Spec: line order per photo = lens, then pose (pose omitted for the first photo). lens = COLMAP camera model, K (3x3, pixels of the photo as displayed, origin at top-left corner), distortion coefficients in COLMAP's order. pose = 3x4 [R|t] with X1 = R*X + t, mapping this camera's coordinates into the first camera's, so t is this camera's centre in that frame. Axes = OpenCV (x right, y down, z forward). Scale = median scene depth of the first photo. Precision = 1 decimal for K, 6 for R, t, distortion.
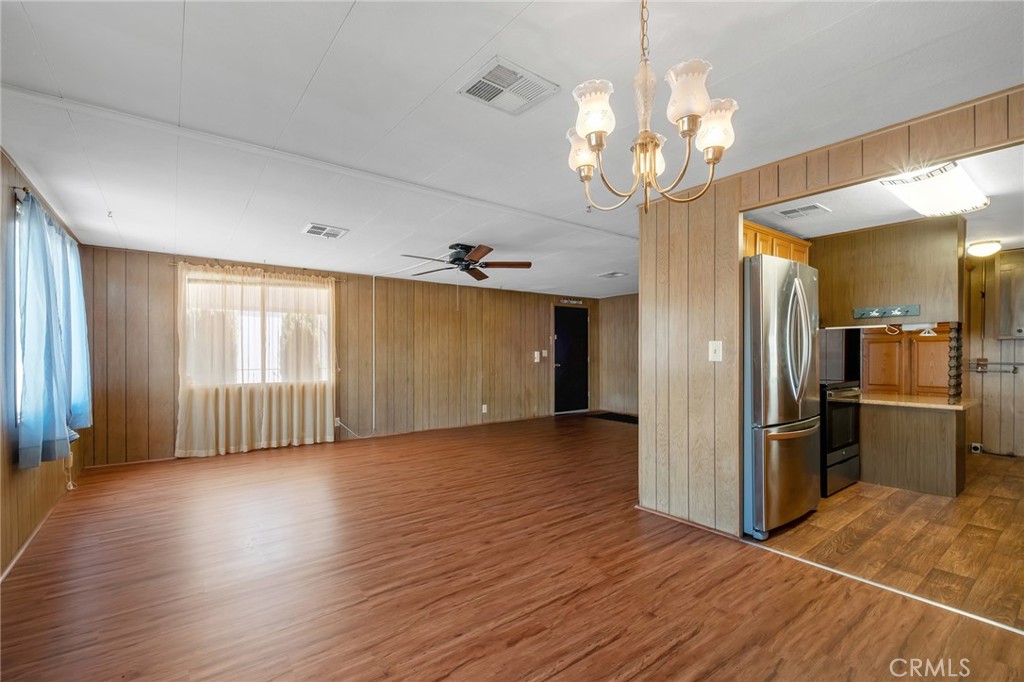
lens RADIAL K [[448.4, 0, 521.7], [0, 448.4, 356.5], [0, 0, 1]] dist [-0.004178, -0.000267]
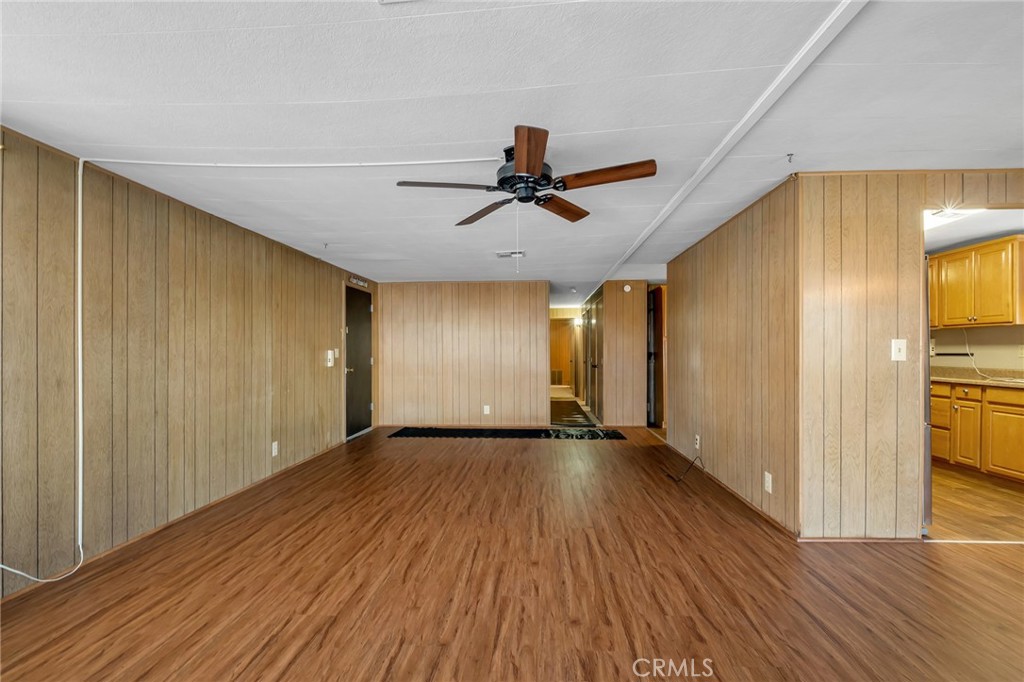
lens RADIAL K [[449.6, 0, 513.0], [0, 449.6, 351.1], [0, 0, 1]] dist [-0.006897, -0.000796]
pose [[0.659225, -0.000345, 0.751946, -0.576323], [0.008191, 0.999944, -0.006722, -0.006927], [-0.751901, 0.010591, 0.659191, 0.698856]]
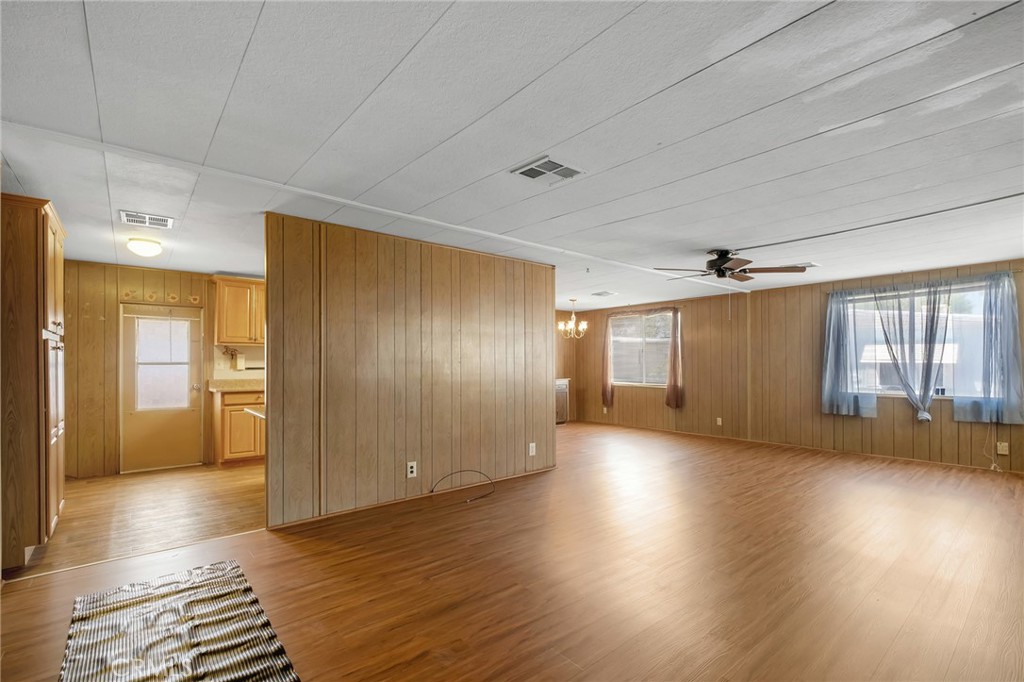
lens RADIAL K [[457.1, 0, 518.0], [0, 457.1, 359.1], [0, 0, 1]] dist [-0.001355, -0.000247]
pose [[-0.998940, 0.004271, -0.045836, 0.366940], [0.004290, 0.999991, -0.000327, -0.021306], [0.045834, -0.000524, -0.998949, 2.061754]]
